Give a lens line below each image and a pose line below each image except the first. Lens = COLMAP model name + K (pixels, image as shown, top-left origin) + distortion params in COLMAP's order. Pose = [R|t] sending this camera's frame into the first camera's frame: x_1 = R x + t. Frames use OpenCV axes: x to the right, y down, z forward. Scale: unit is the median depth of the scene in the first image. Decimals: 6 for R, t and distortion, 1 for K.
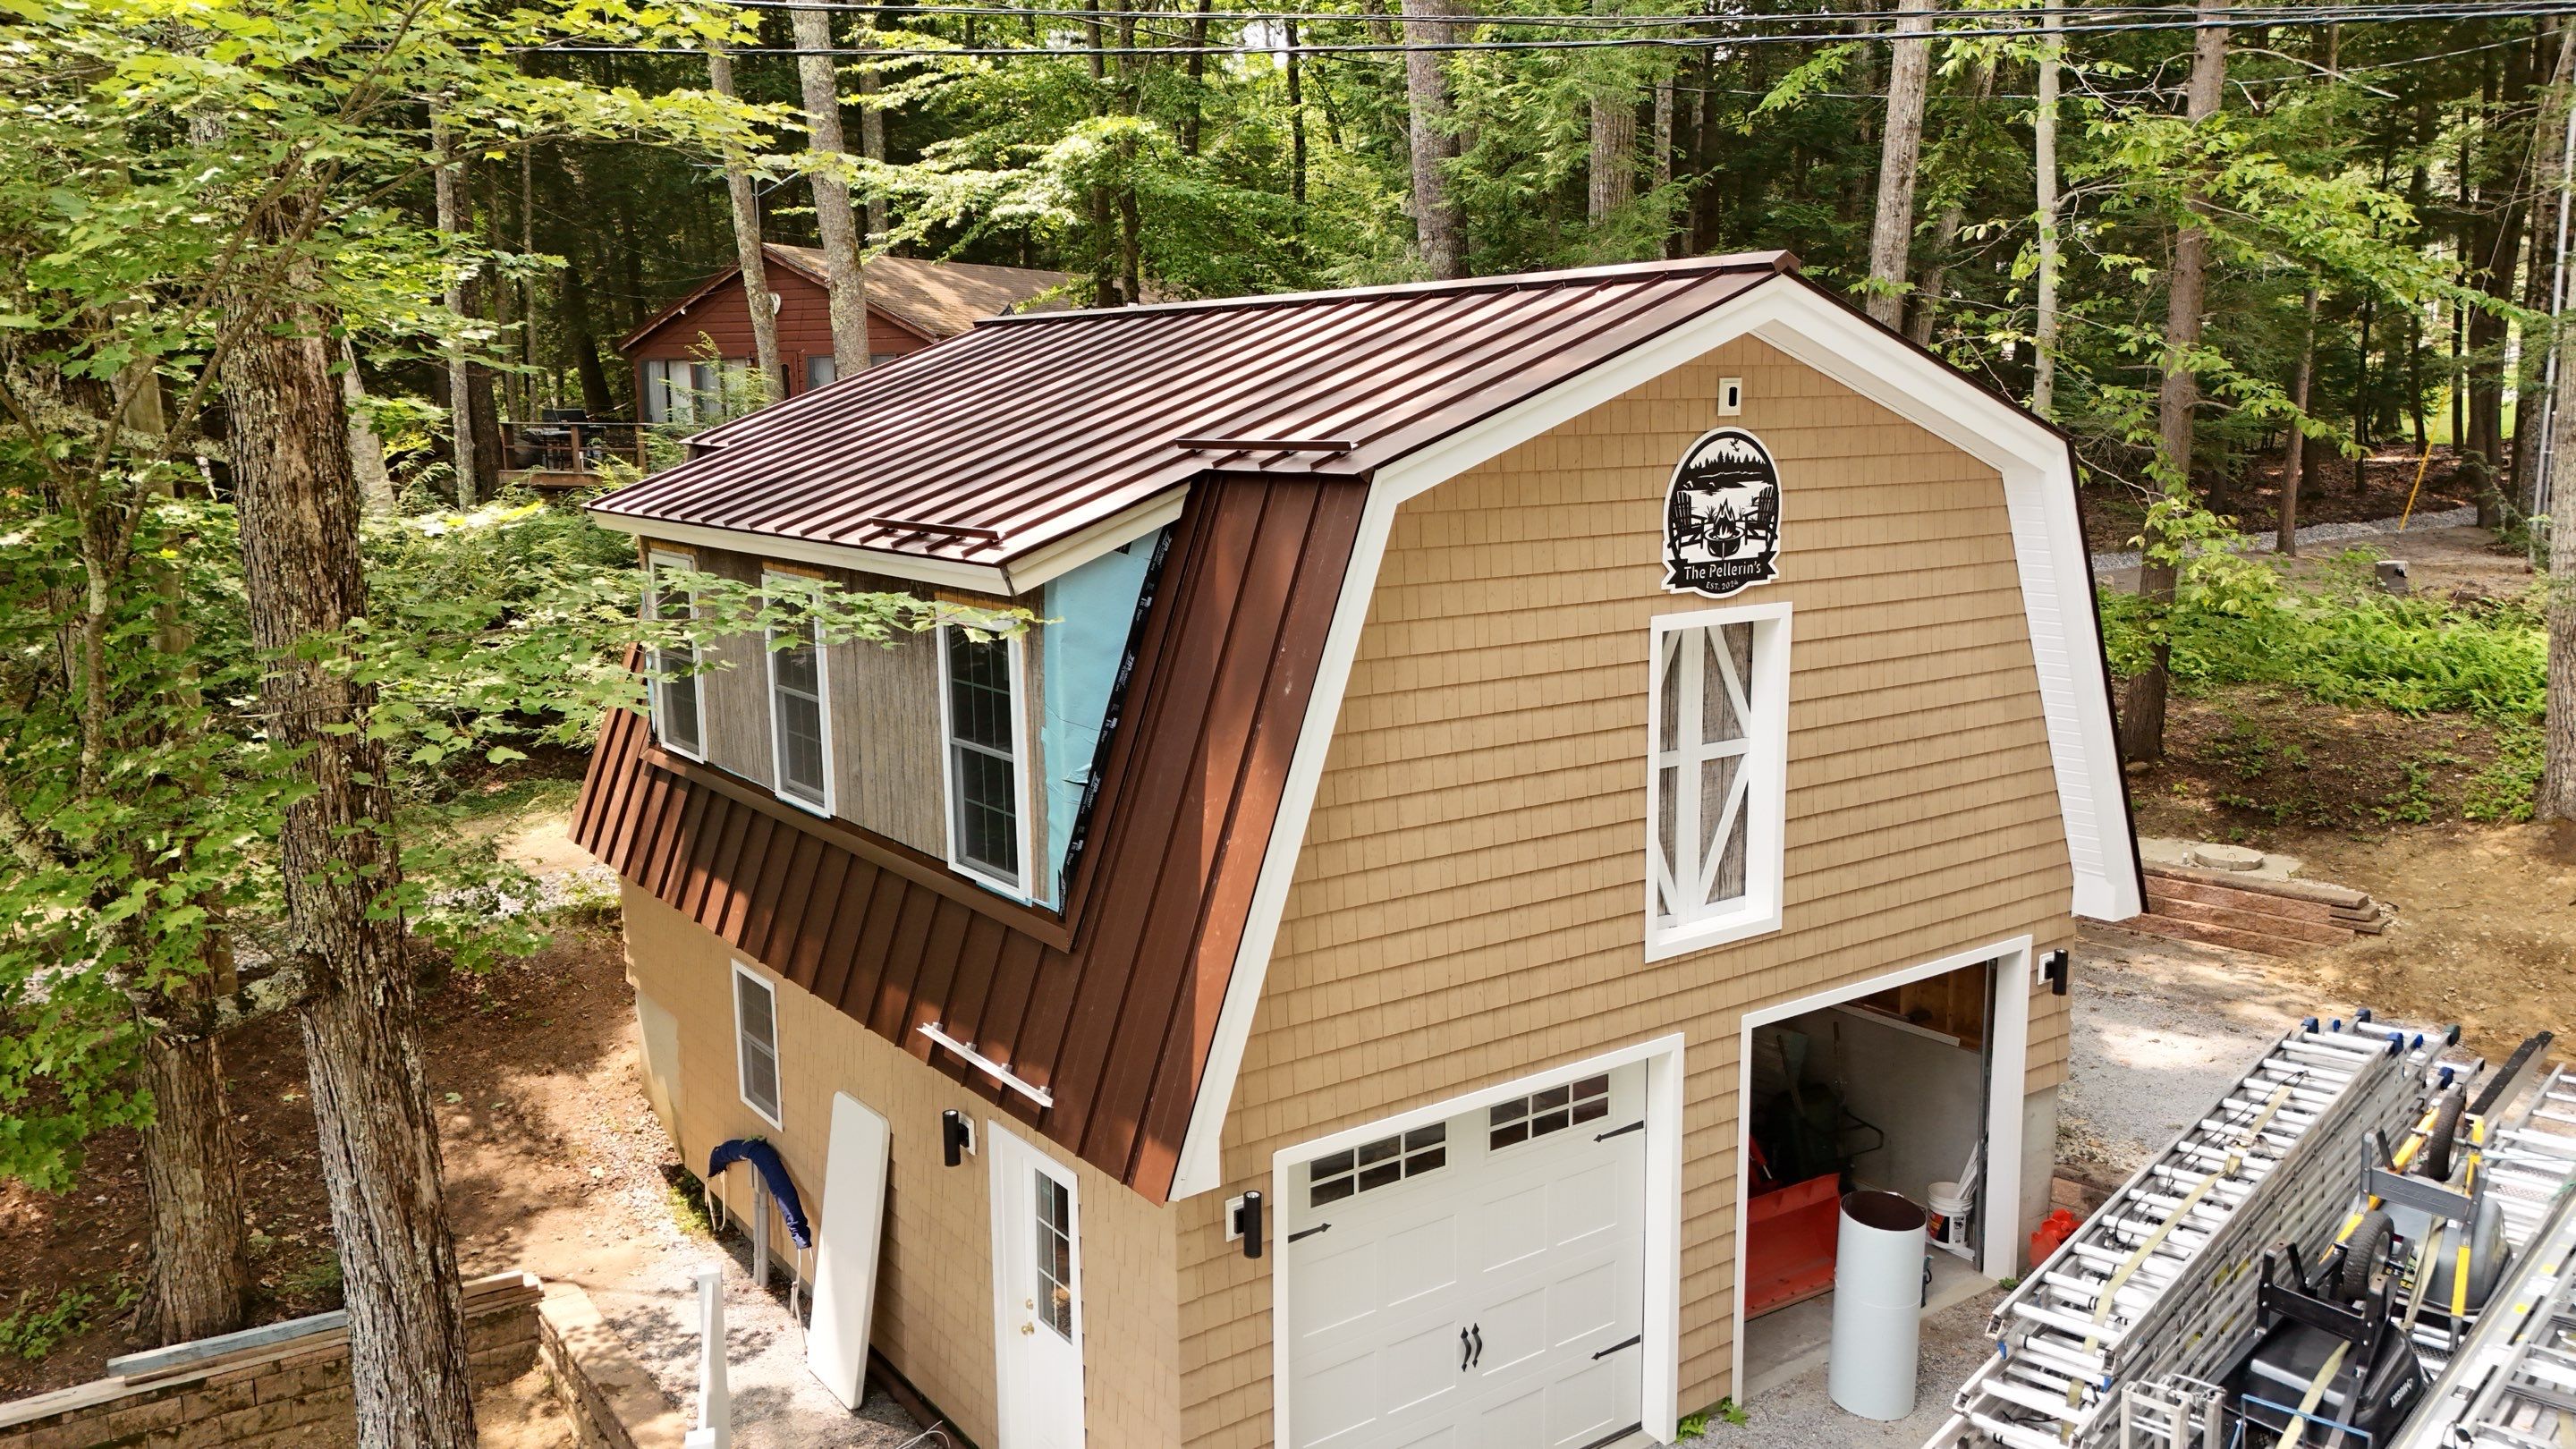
lens RADIAL K [[1859.4, 0, 1288.0], [0, 1859.4, 724.5], [0, 0, 1]] dist [0.121087, -0.136391]
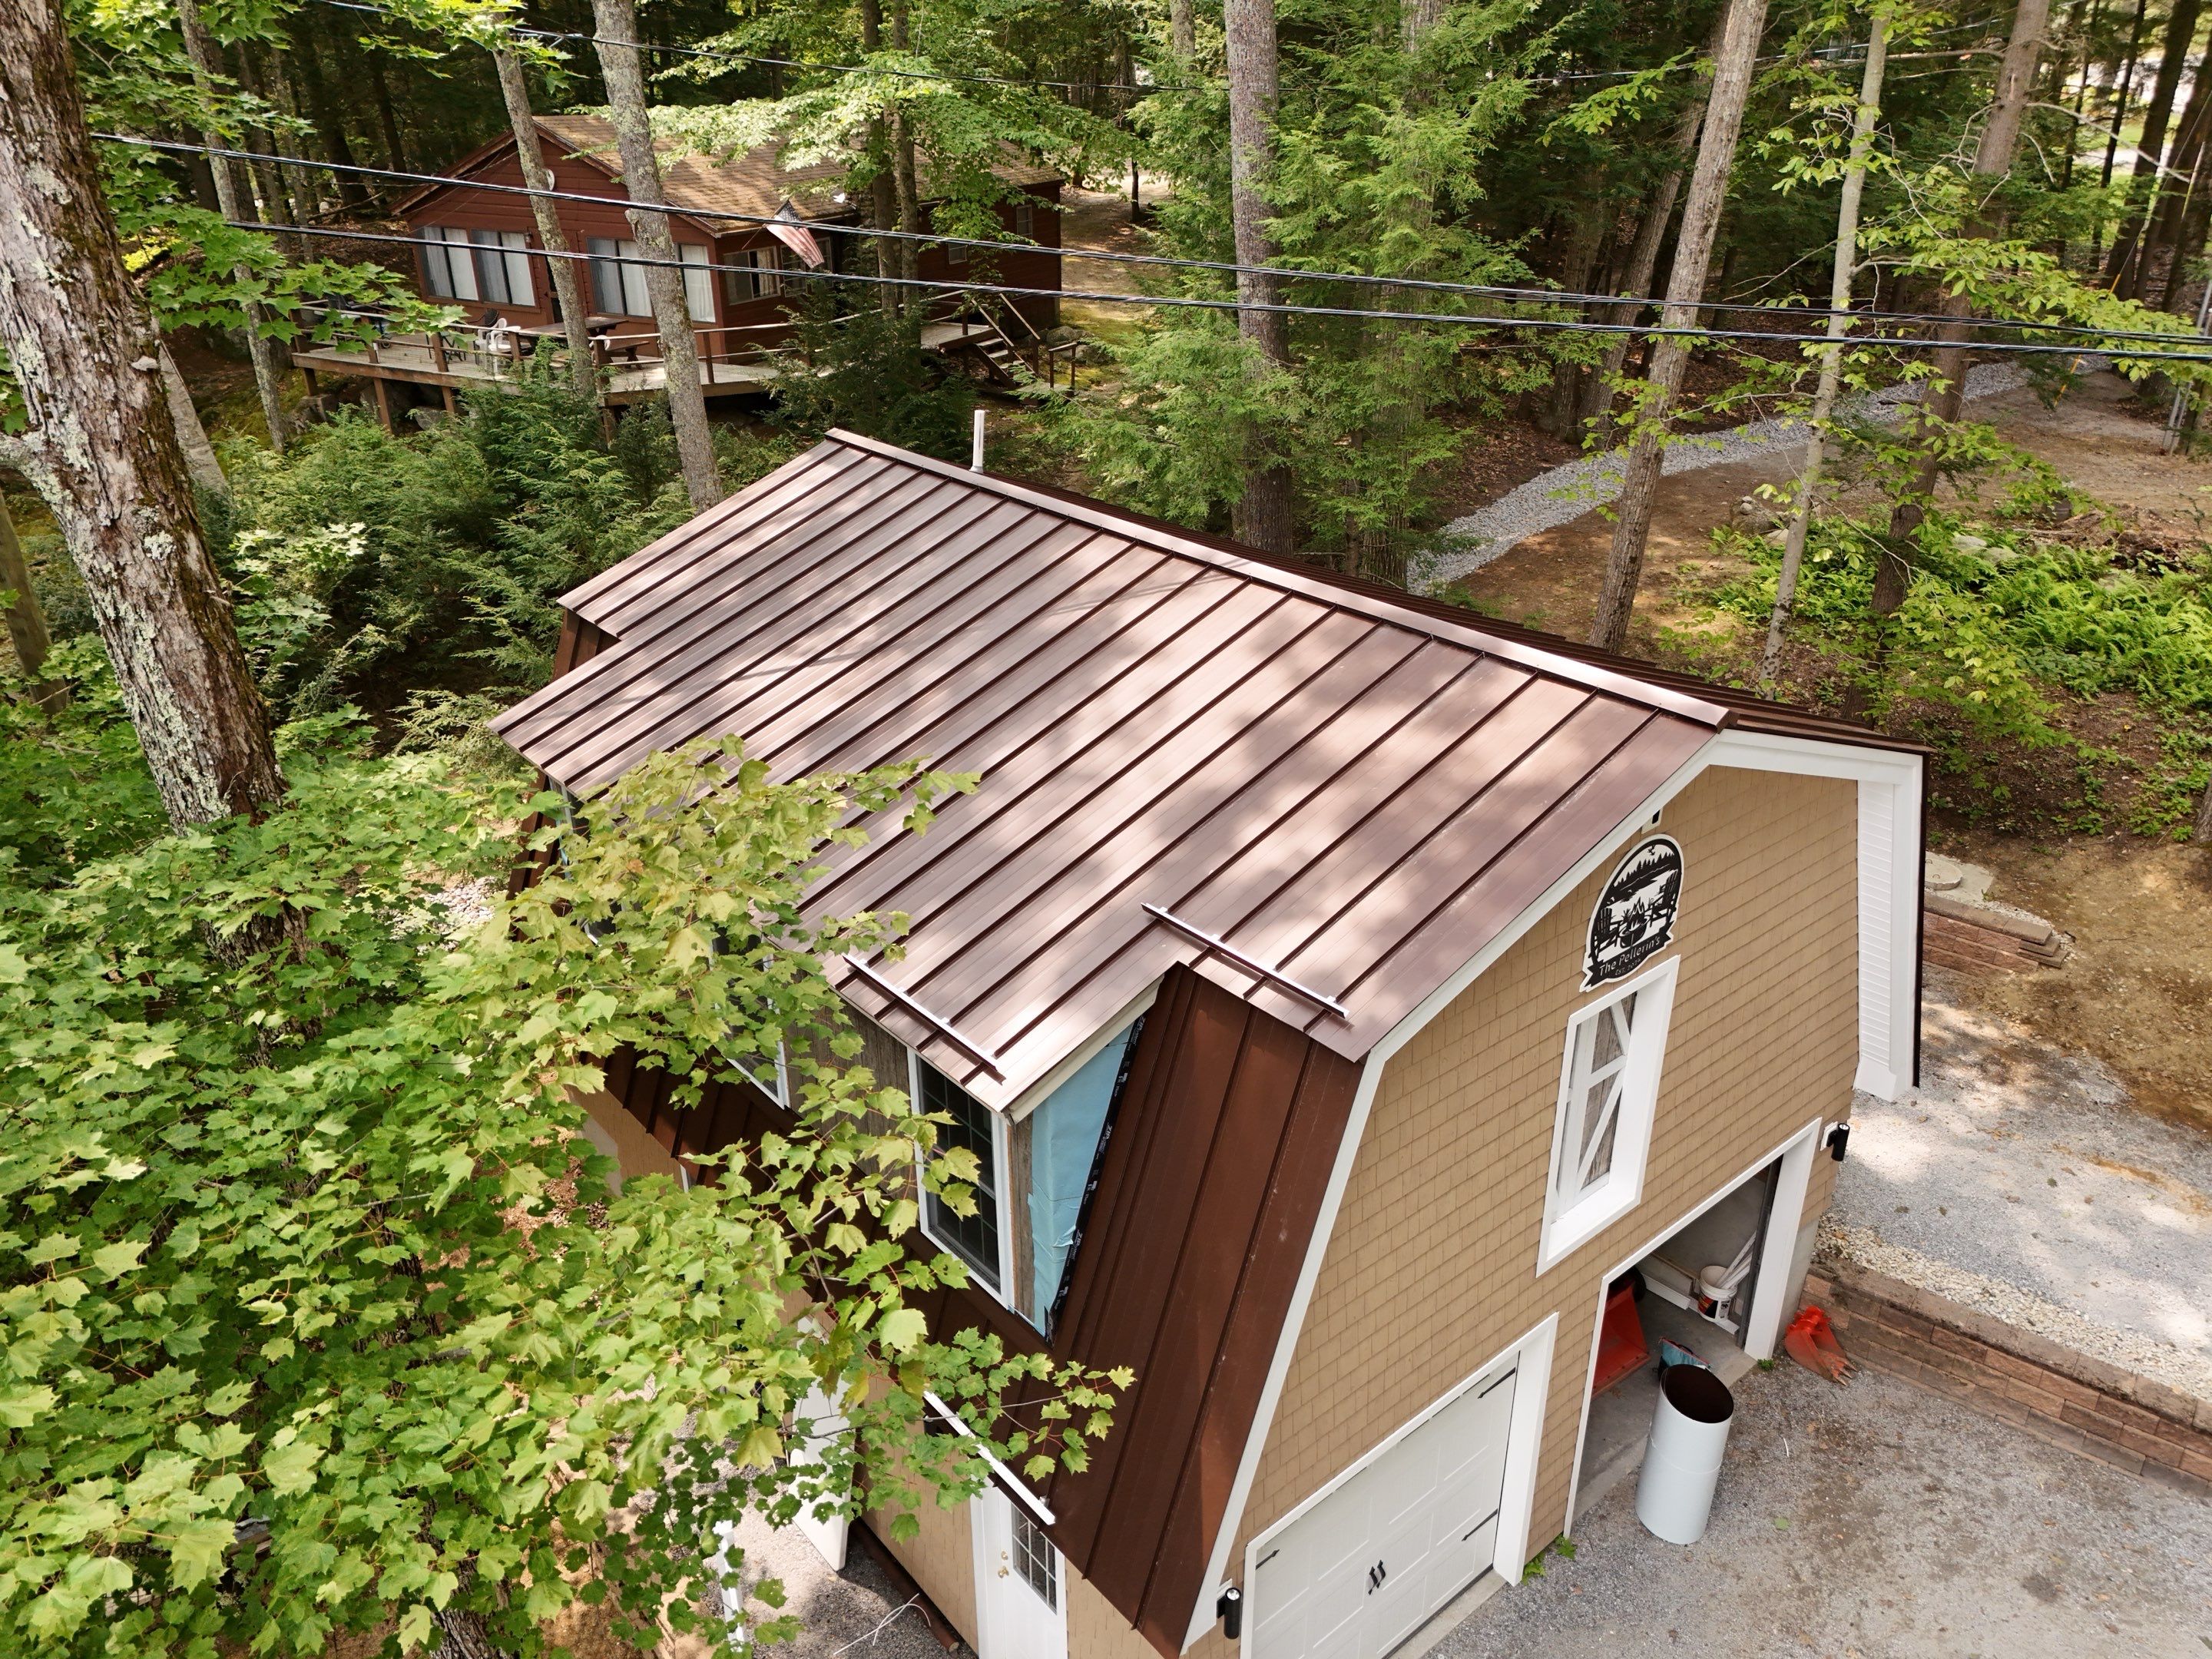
lens RADIAL K [[1612.1, 0, 1106.0], [0, 1612.1, 829.5], [0, 0, 1]] dist [0.082632, -0.081665]
pose [[0.997739, -0.025900, 0.062014, -0.120127], [0.008219, 0.962853, 0.269902, -0.388374], [-0.066701, -0.268782, 0.960889, 0.129973]]
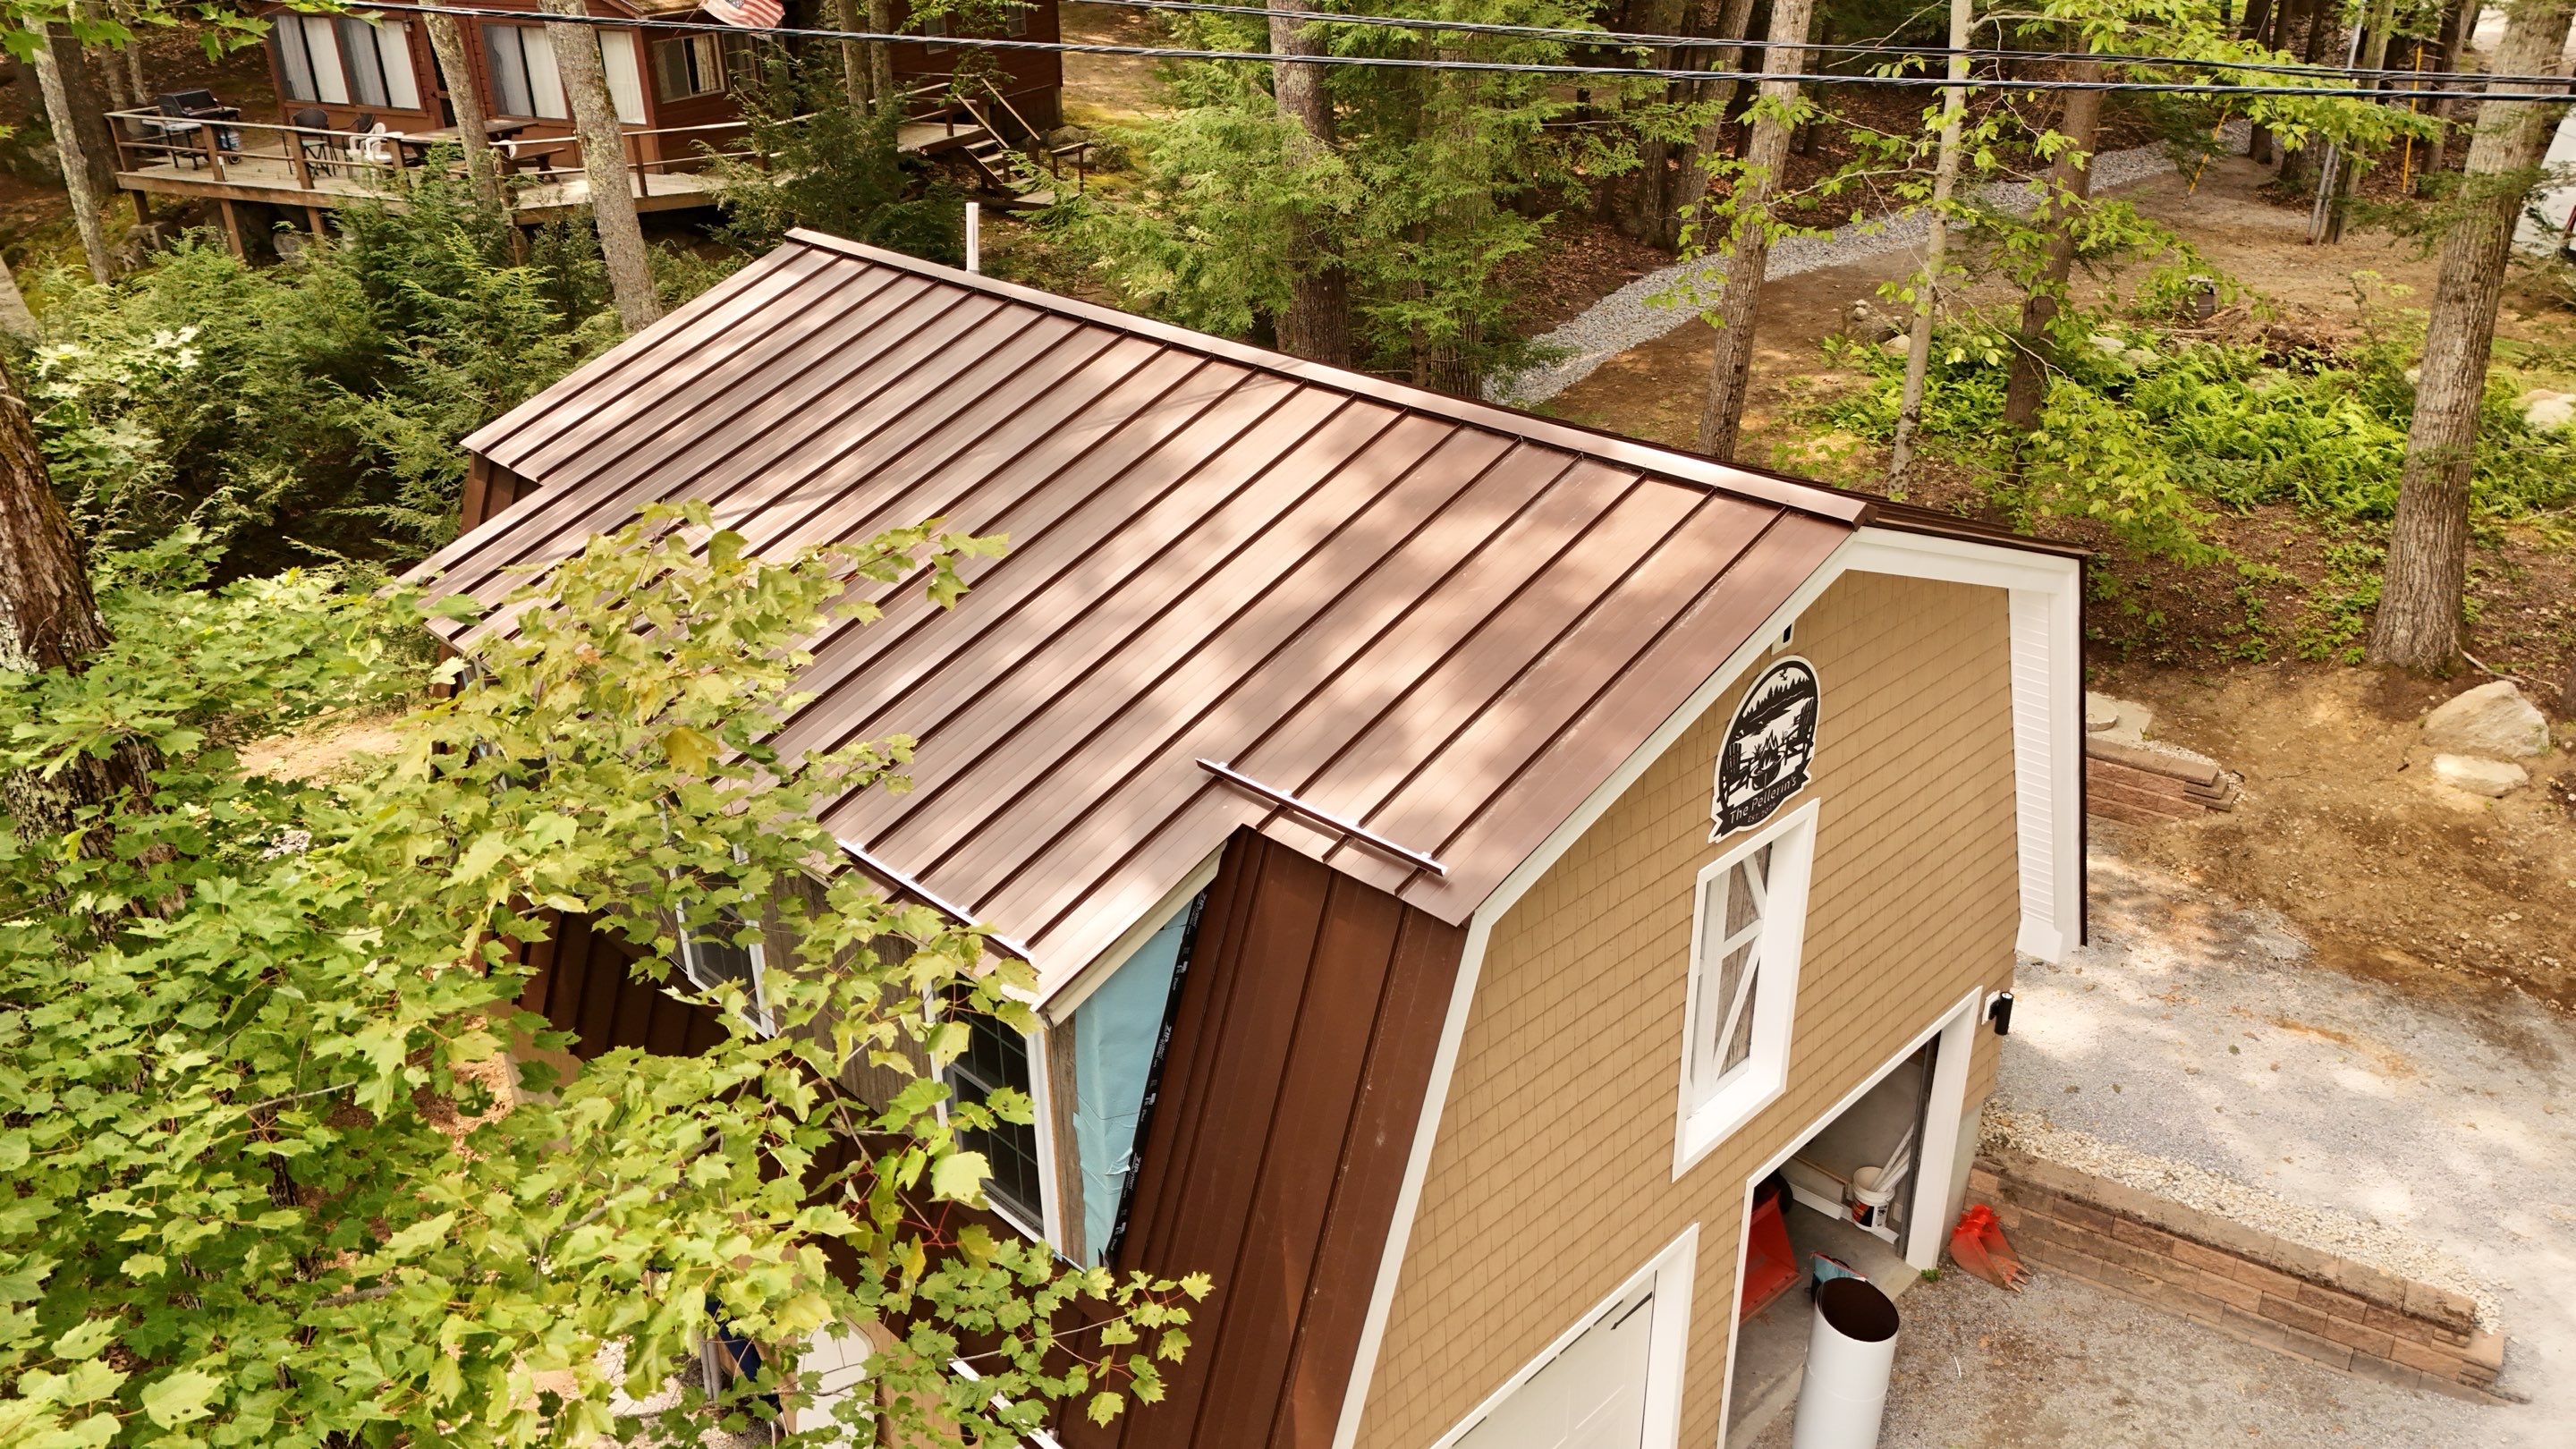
lens RADIAL K [[1883.6, 0, 1288.0], [0, 1883.6, 724.5], [0, 0, 1]] dist [0.071177, -0.063946]
pose [[0.987990, -0.069187, 0.138159, -0.122775], [0.029747, 0.962592, 0.269317, -0.359941], [-0.151624, -0.261973, 0.953090, 0.140756]]
